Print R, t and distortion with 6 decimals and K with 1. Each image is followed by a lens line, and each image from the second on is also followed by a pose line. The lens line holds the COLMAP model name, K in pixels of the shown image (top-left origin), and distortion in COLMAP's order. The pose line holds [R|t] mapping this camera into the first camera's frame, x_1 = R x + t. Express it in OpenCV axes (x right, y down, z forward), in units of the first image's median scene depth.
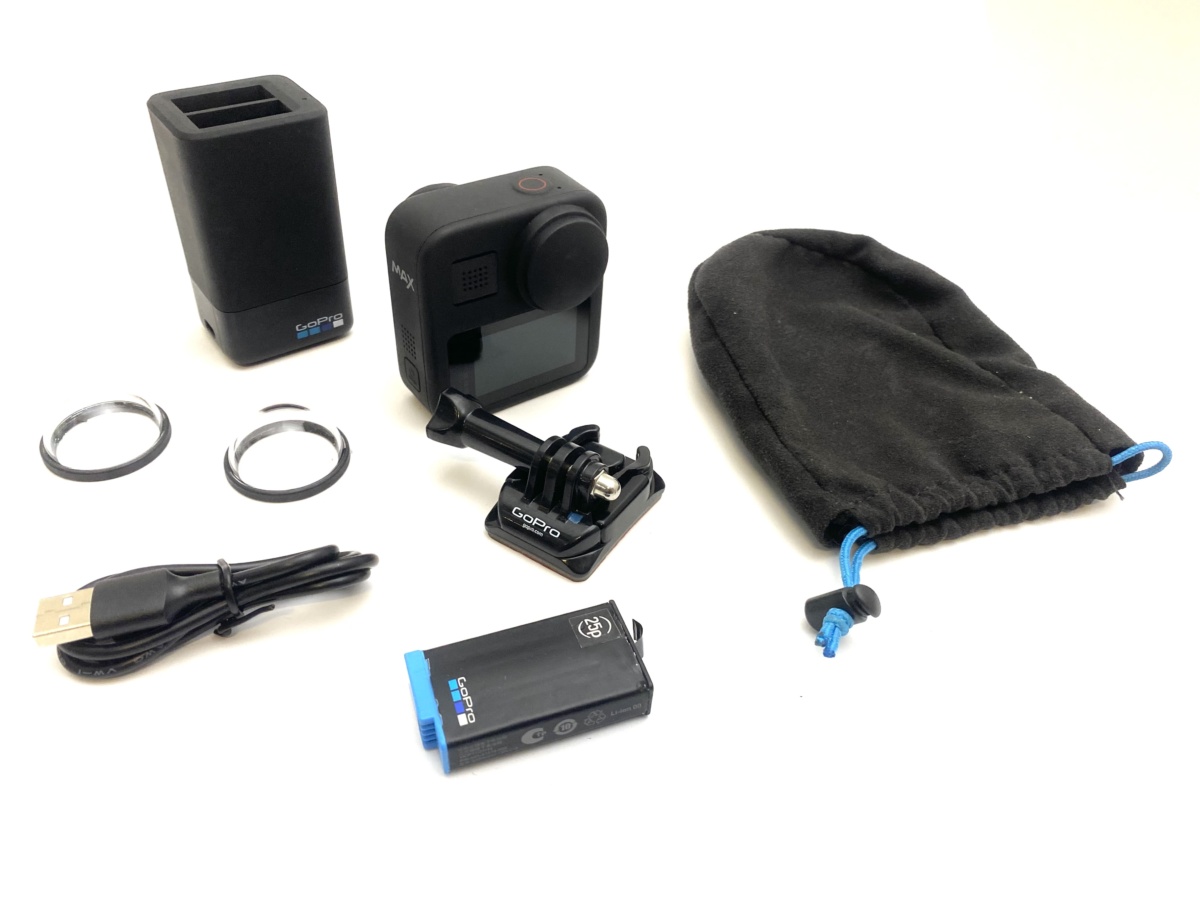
lens RADIAL K [[928.3, 0, 600.0], [0, 928.3, 450.0], [0, 0, 1]] dist [0.064401, 0.000132]
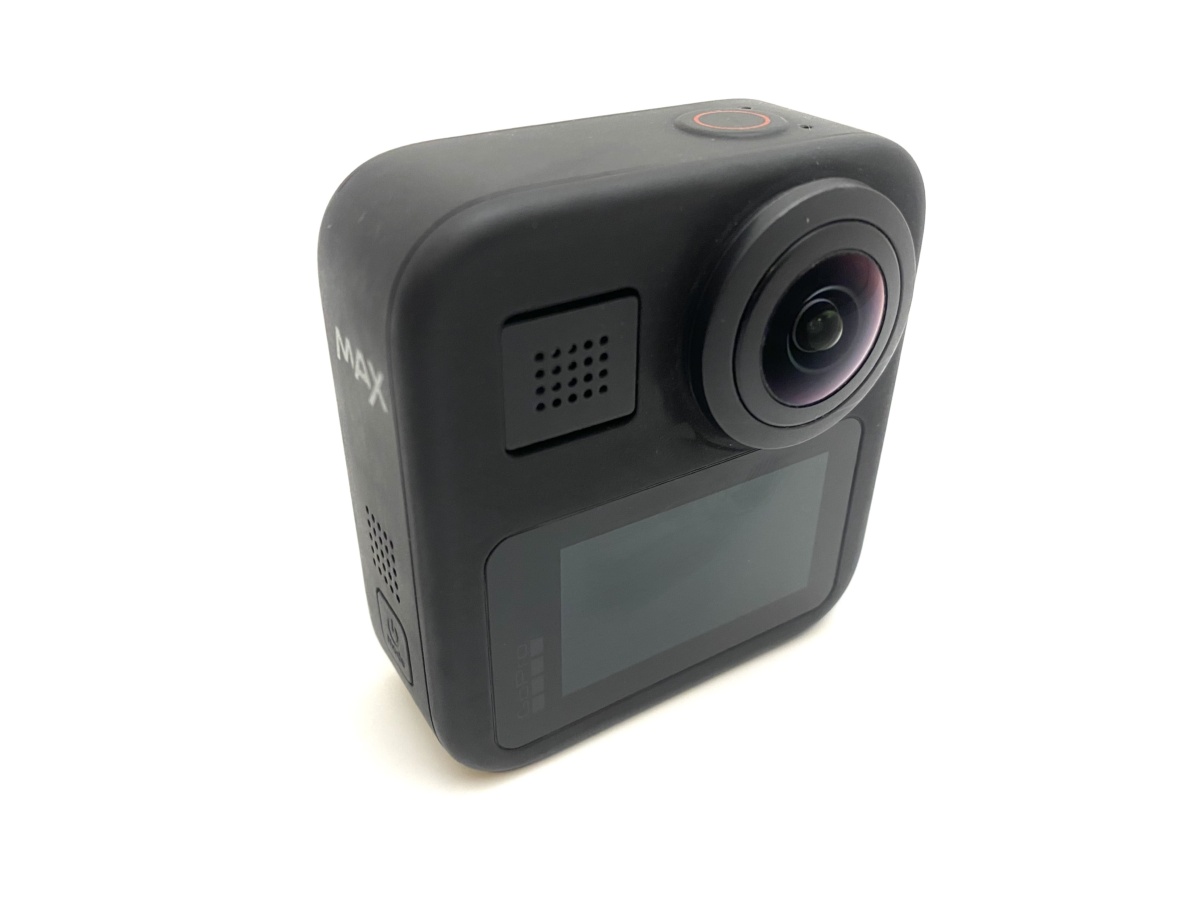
lens RADIAL K [[928.3, 0, 600.0], [0, 928.3, 450.0], [0, 0, 1]] dist [0.064401, 0.000132]
pose [[0.997004, -0.002038, -0.077319, -0.098265], [-0.008872, 0.990040, -0.140505, -0.110436], [0.076835, 0.140770, 0.987056, 0.676723]]
